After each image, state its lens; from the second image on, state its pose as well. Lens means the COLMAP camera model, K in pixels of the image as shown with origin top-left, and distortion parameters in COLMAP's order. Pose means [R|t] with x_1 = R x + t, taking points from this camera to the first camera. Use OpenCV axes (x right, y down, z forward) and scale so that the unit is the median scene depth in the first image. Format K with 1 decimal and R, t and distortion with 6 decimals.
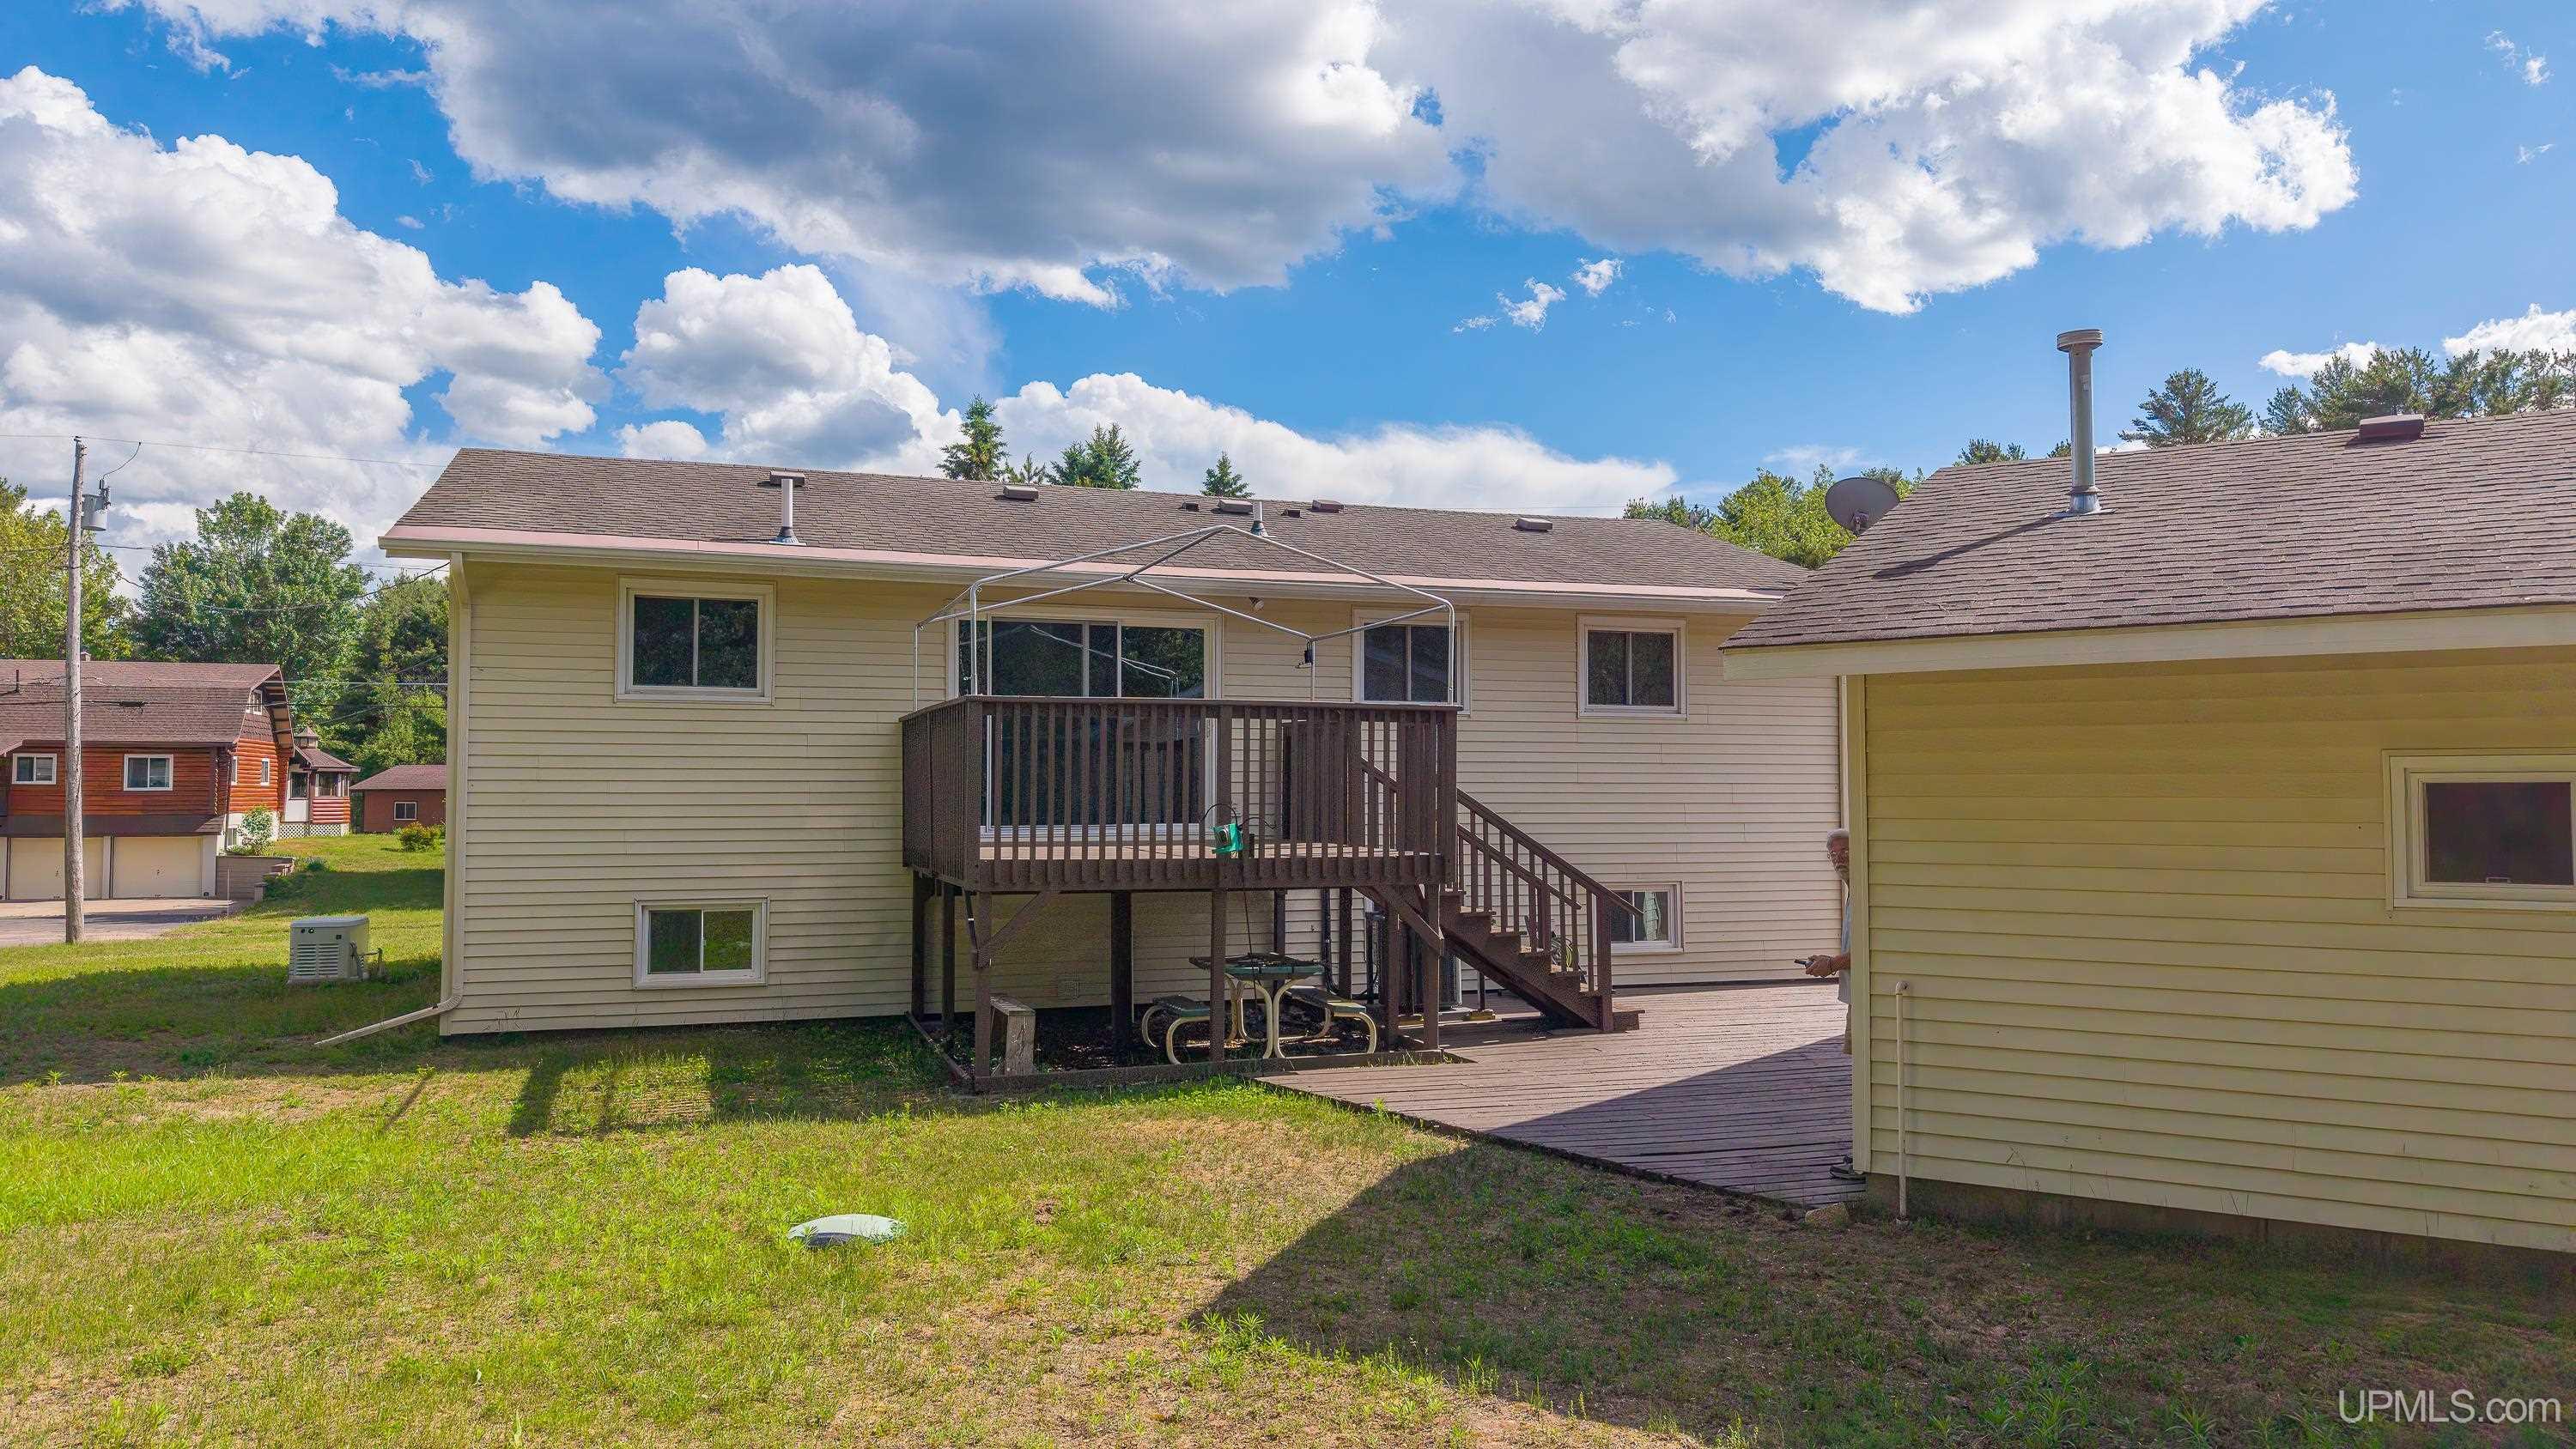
lens RADIAL K [[1753.1, 0, 1300.1], [0, 1753.1, 724.0], [0, 0, 1]] dist [0.014882, -0.006982]
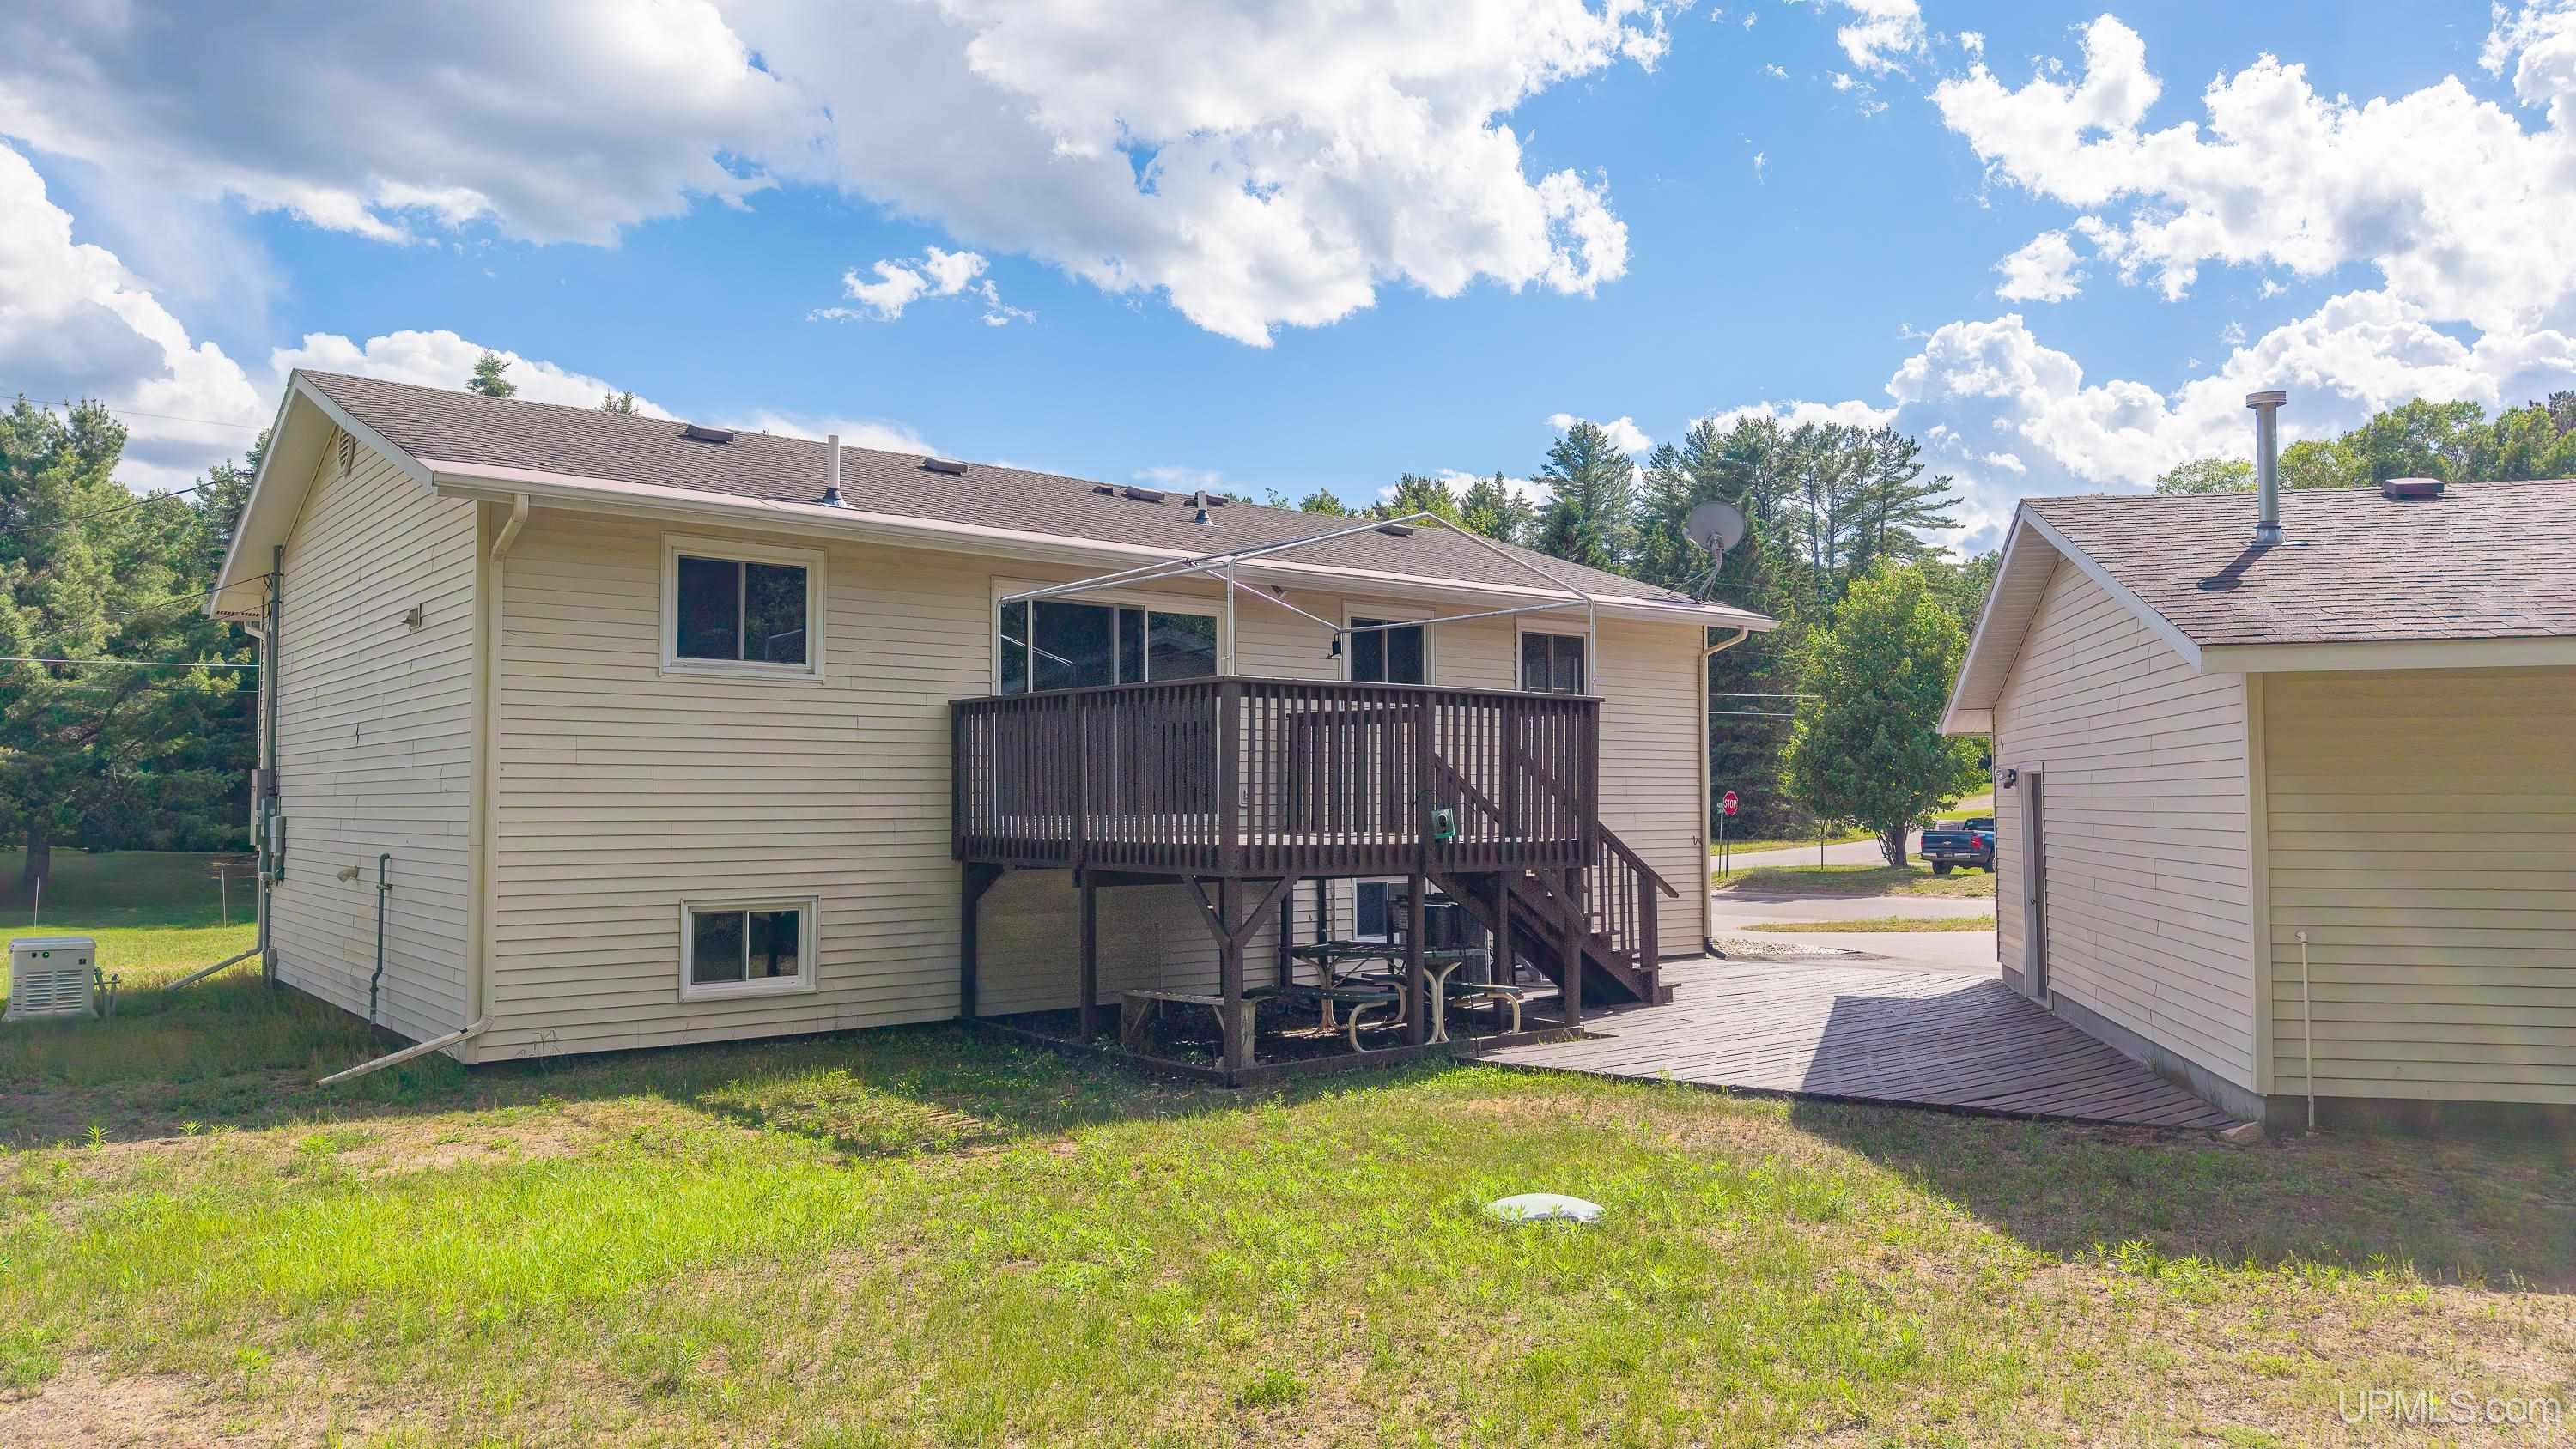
lens RADIAL K [[1815.0, 0, 1295.4], [0, 1815.0, 776.4], [0, 0, 1]] dist [0.054451, -0.069673]
pose [[0.935014, 0.006154, 0.354557, -0.392422], [-0.012817, 0.999783, 0.016446, 0.017807], [-0.354379, -0.019922, 0.934890, 0.032186]]
